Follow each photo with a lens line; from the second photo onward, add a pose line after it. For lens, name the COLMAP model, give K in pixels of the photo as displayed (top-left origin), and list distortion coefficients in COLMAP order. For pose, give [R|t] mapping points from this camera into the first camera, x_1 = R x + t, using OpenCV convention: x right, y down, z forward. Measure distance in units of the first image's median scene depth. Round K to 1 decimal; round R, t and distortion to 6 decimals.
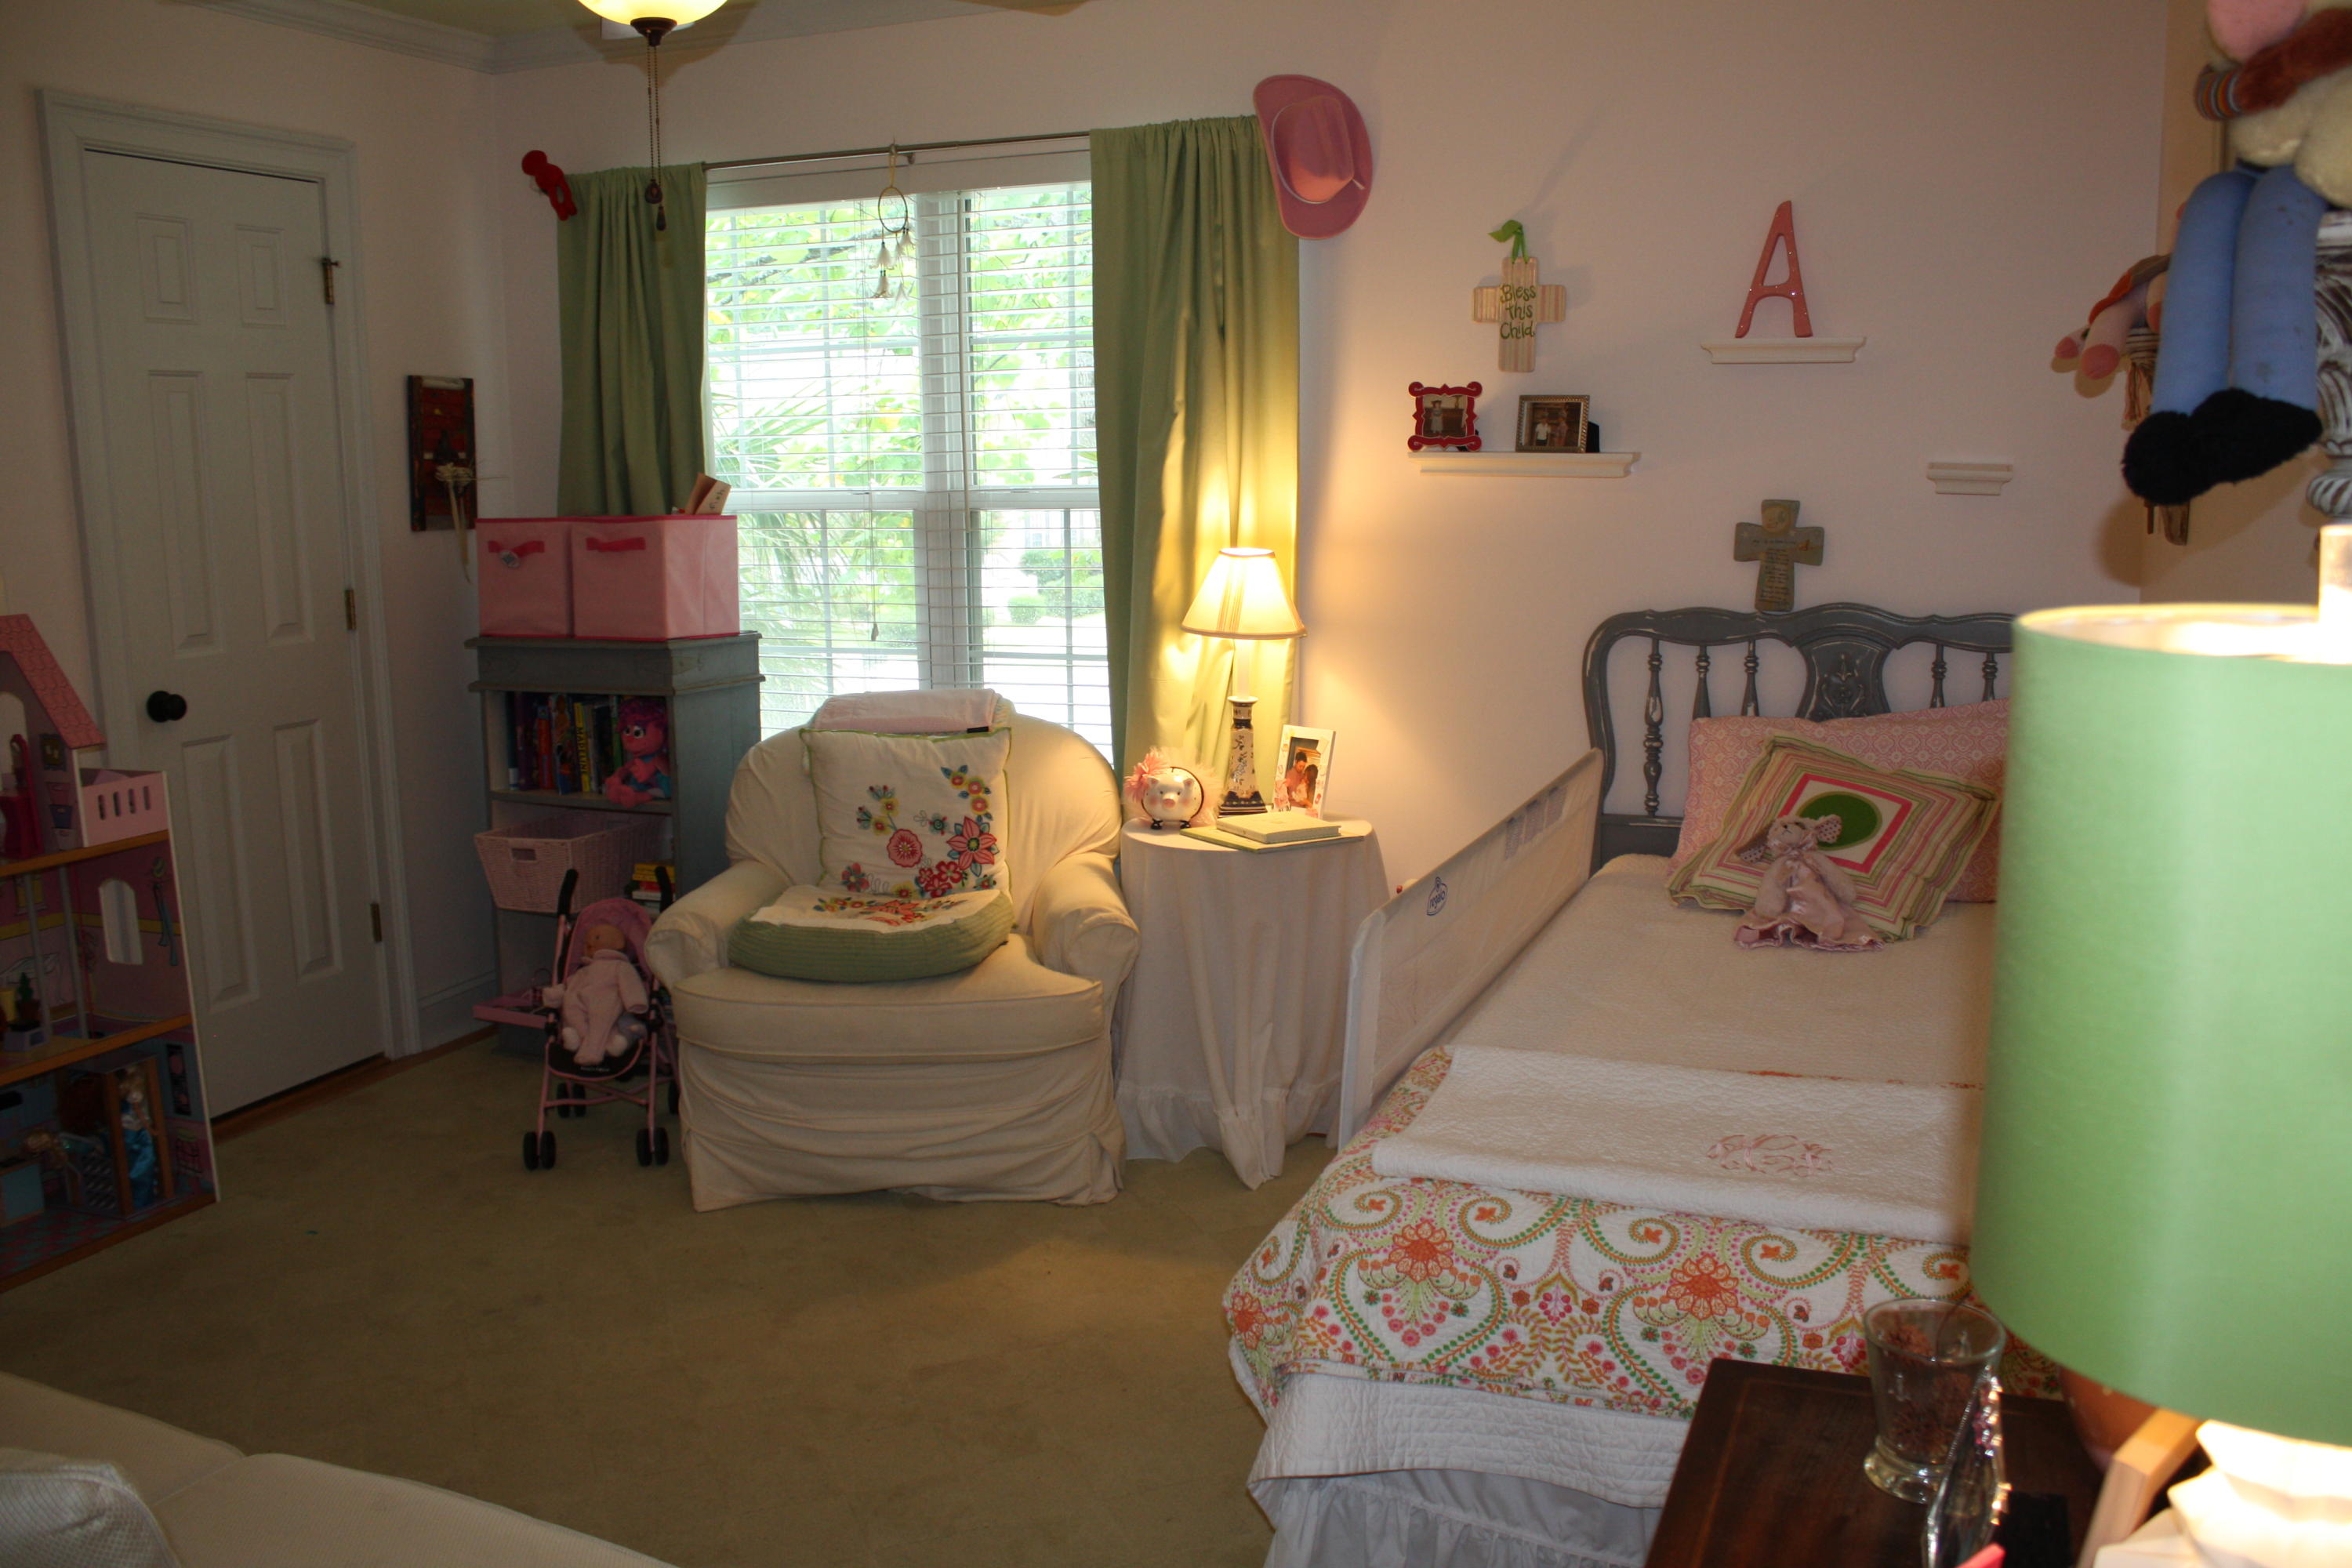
lens RADIAL K [[1953.2, 0, 1198.4], [0, 1953.2, 775.9], [0, 0, 1]] dist [-0.186605, 0.147861]
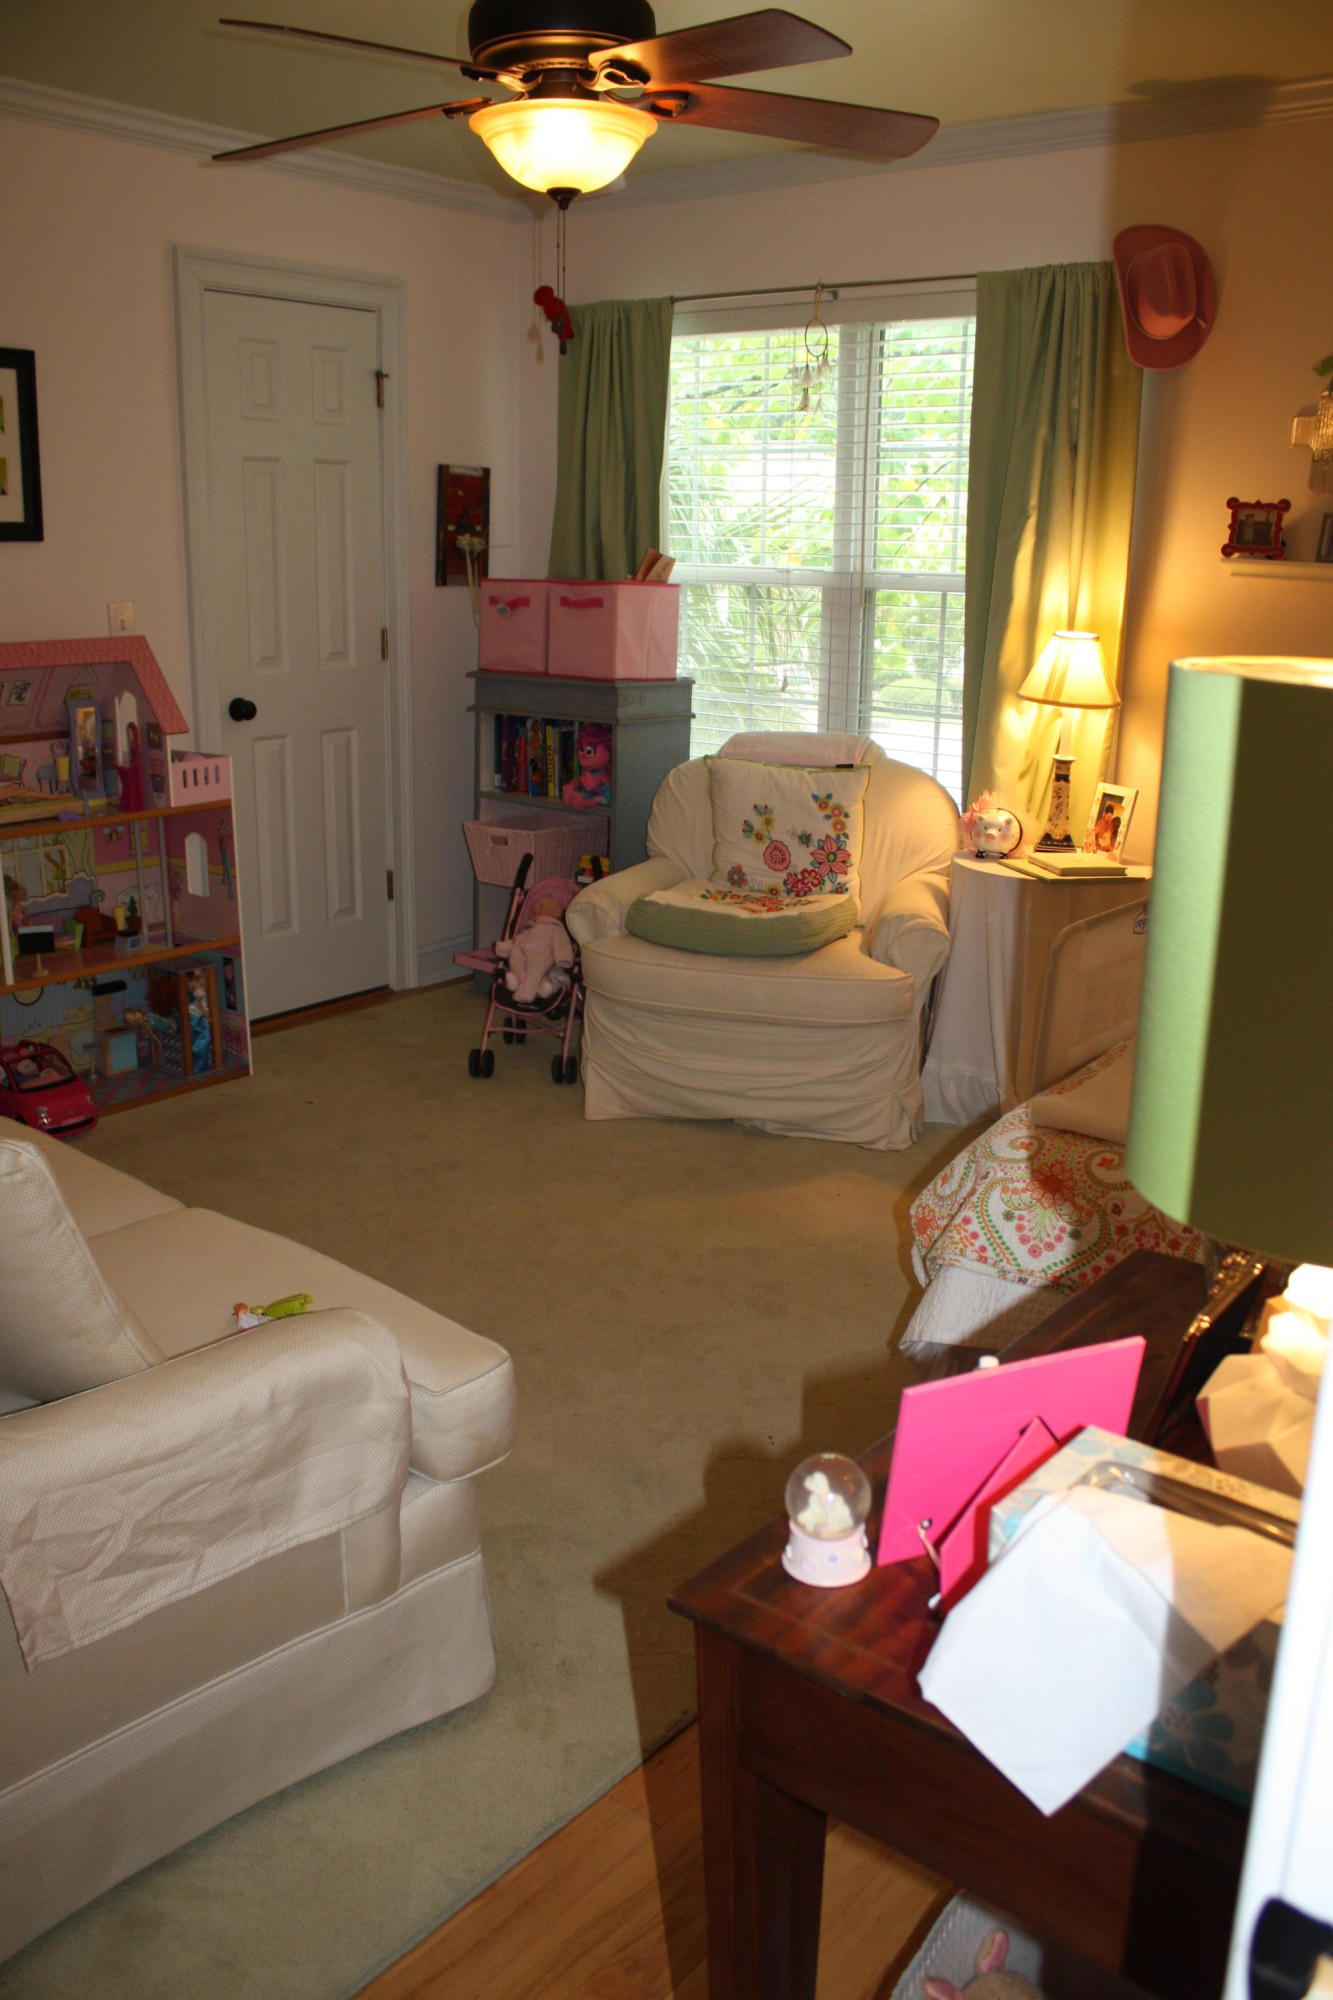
lens RADIAL K [[1660.9, 0, 668.1], [0, 1660.9, 1019.6], [0, 0, 1]] dist [-0.186605, 0.147861]
pose [[0.954317, 0.108861, -0.278259, 0.090276], [-0.076063, 0.989098, 0.126092, 0.012112], [0.288952, -0.099167, 0.952194, -0.050271]]
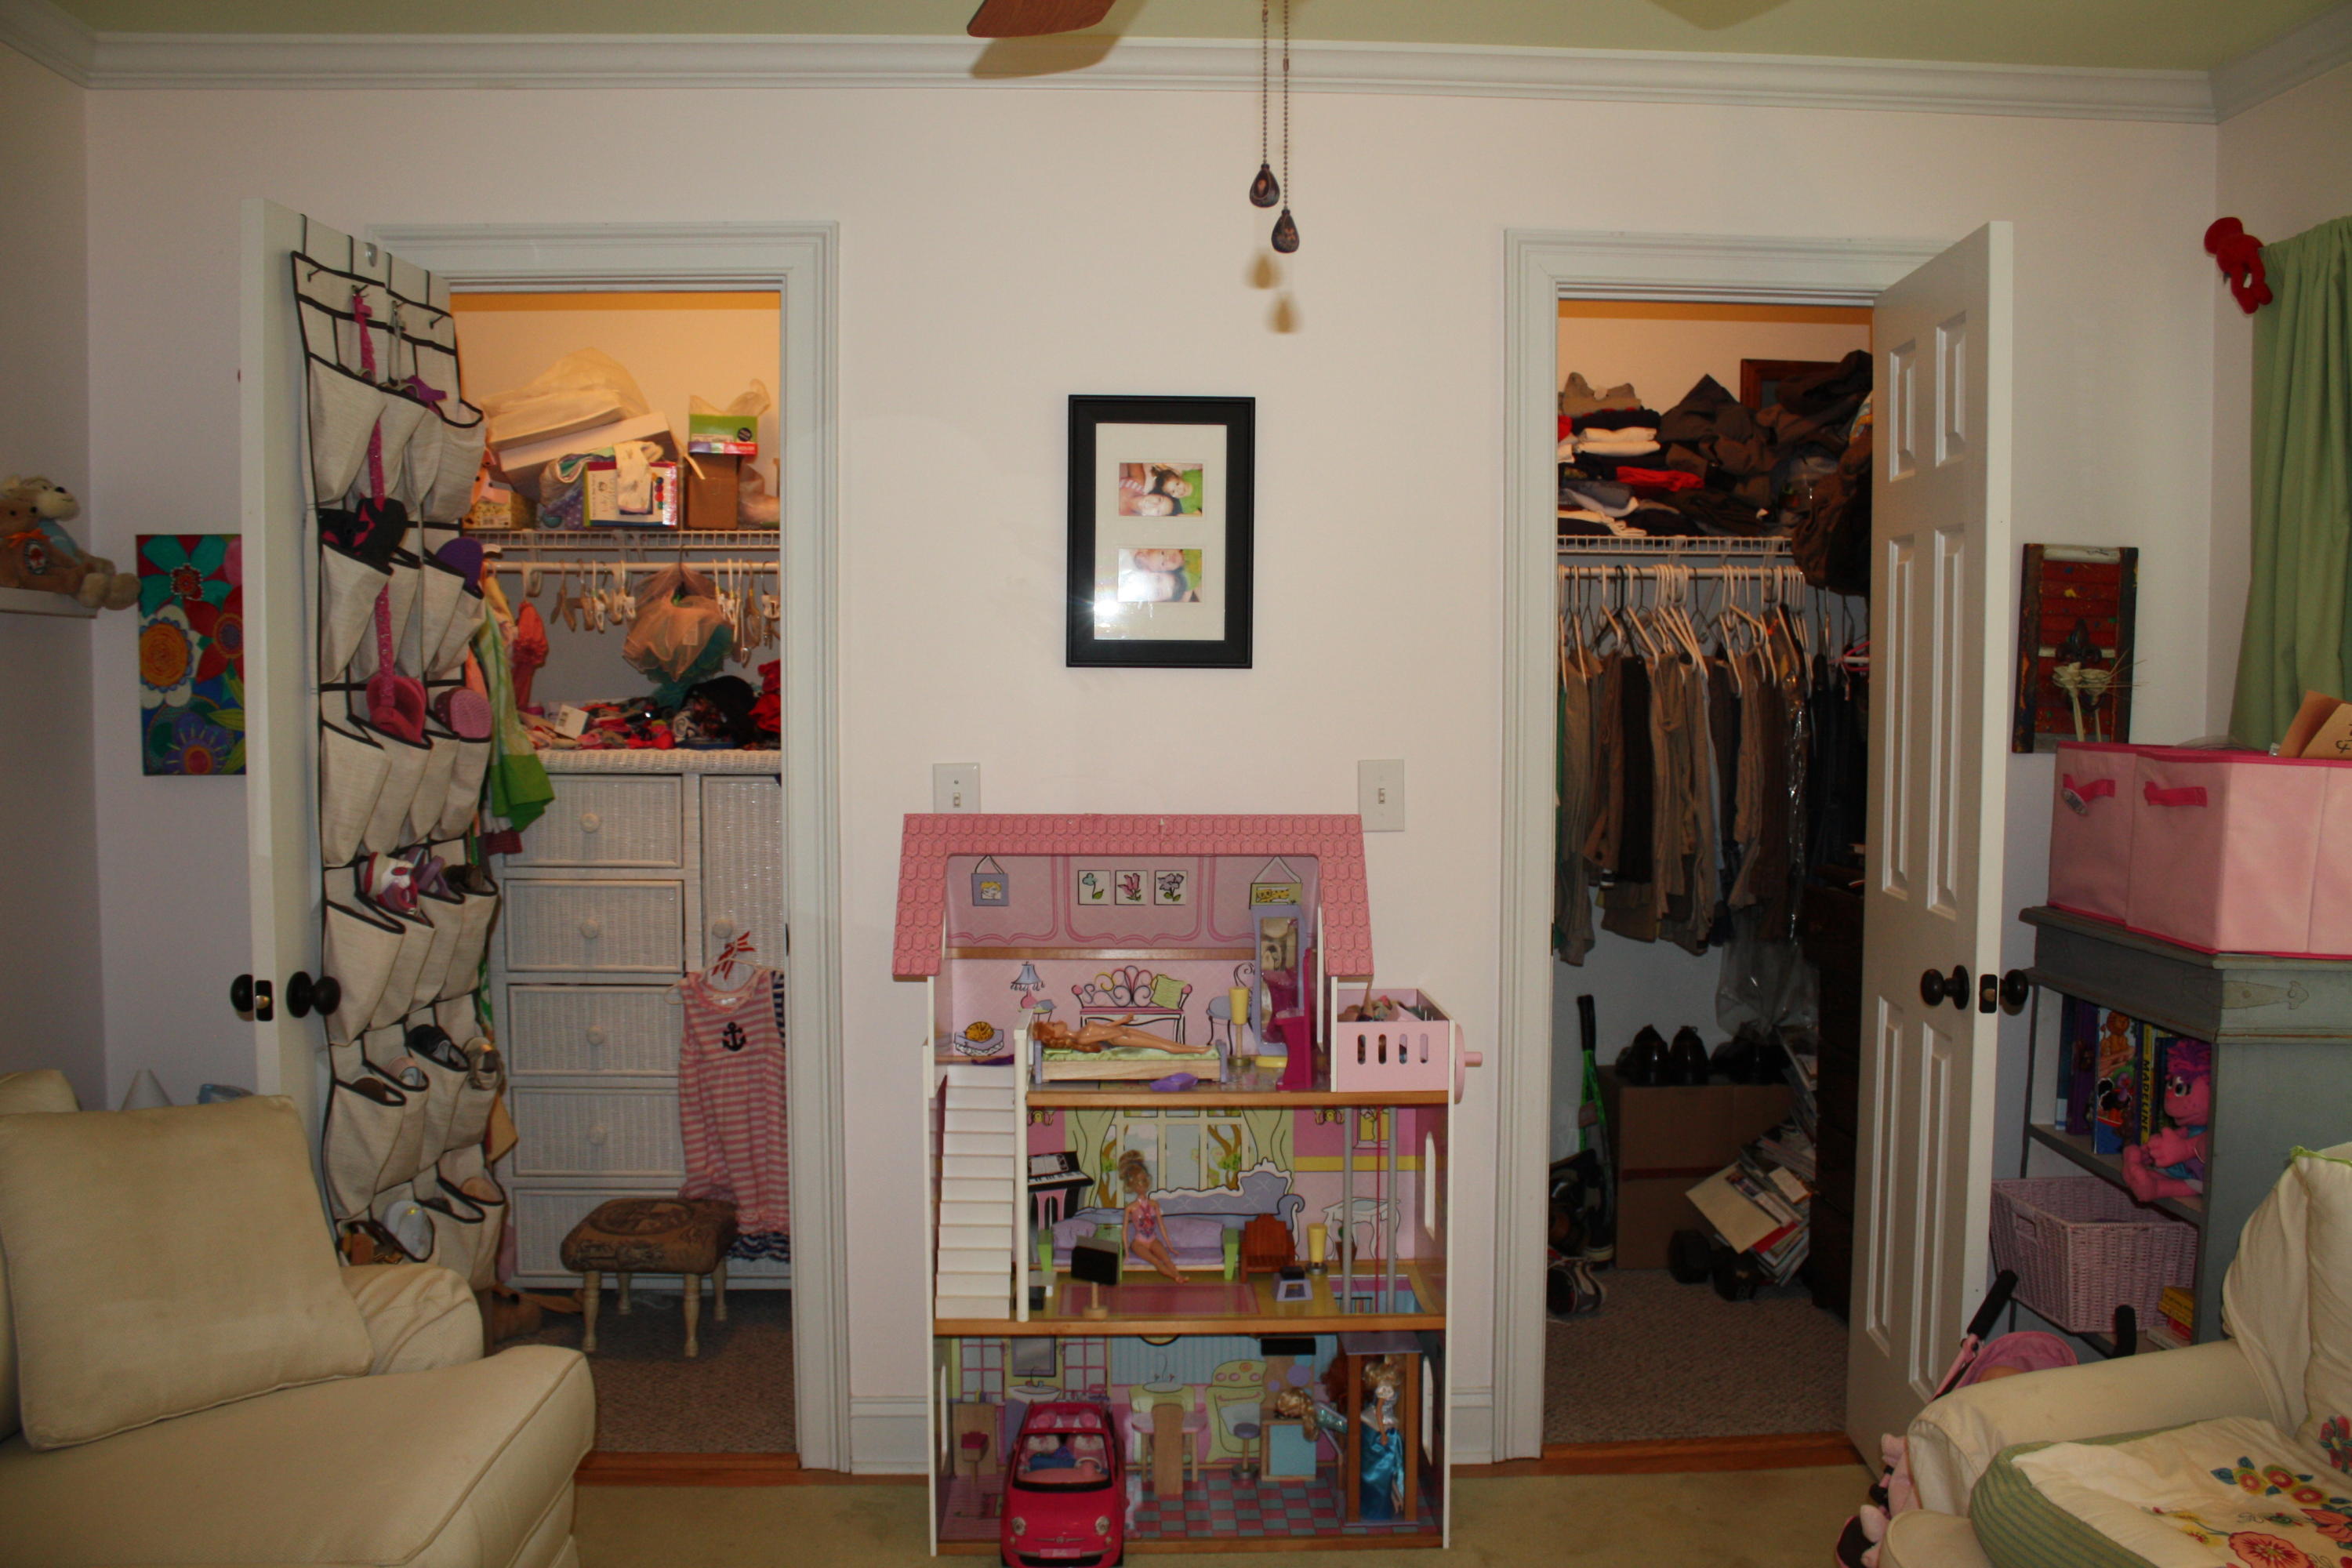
lens RADIAL K [[1946.9, 0, 1176.0], [0, 1946.9, 784.0], [0, 0, 1]] dist [-0.141255, 0.127985]
pose [[0.416782, 0.066396, -0.906578, 0.144819], [-0.157671, 0.987492, -0.000164, -0.076124], [0.895227, 0.143009, 0.422038, 0.459963]]
